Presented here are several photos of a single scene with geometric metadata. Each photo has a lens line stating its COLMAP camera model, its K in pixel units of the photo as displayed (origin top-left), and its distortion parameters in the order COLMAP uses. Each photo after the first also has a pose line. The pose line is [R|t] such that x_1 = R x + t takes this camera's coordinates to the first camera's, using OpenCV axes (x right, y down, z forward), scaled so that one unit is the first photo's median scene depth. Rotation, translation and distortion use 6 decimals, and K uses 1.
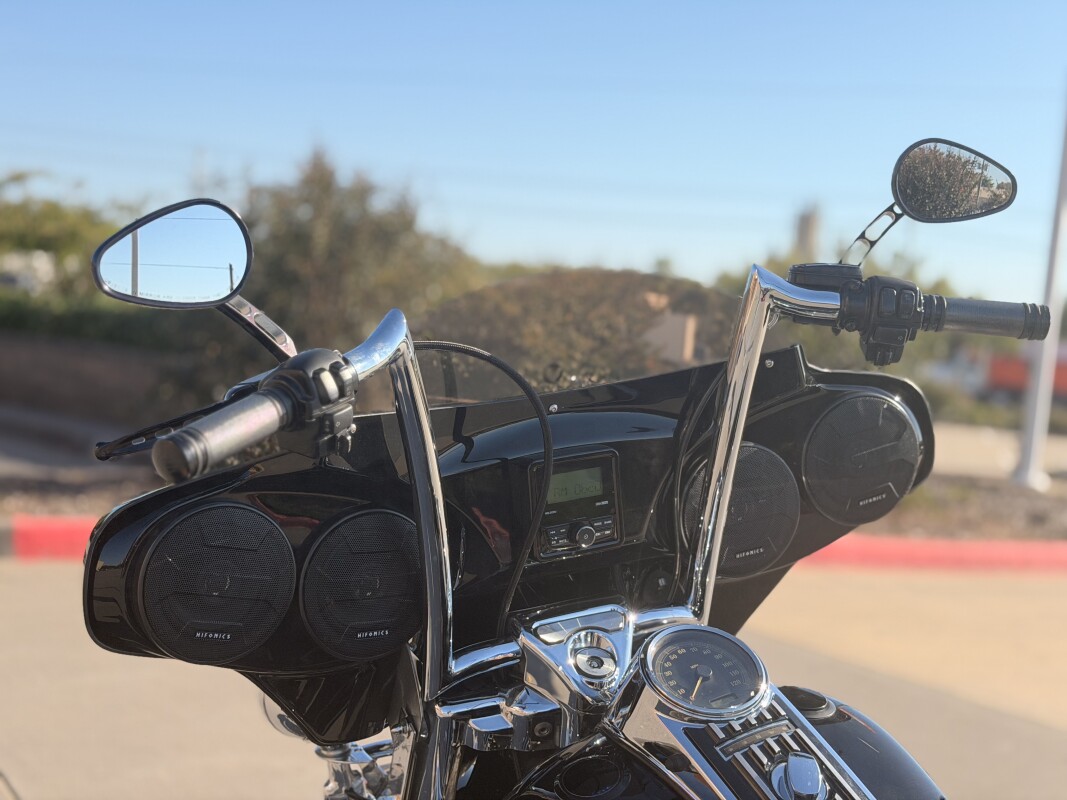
lens RADIAL K [[1520.2, 0, 533.5], [0, 1520.2, 400.0], [0, 0, 1]] dist [0.009146, 0.015348]
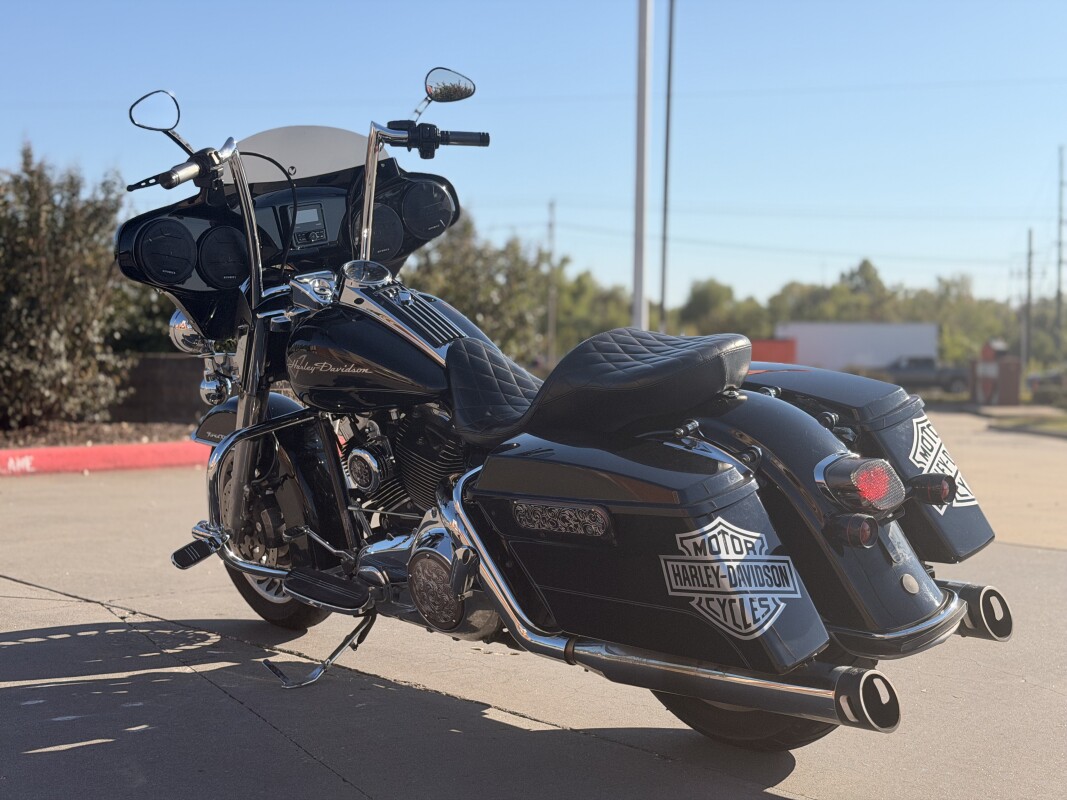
lens RADIAL K [[1470.2, 0, 533.5], [0, 1470.2, 400.0], [0, 0, 1]] dist [0.181557, 0.001697]
pose [[0.973350, -0.079396, 0.215141, -0.154631], [0.082165, 0.996611, -0.003943, 0.388387], [-0.214099, 0.021515, 0.976575, -1.388994]]
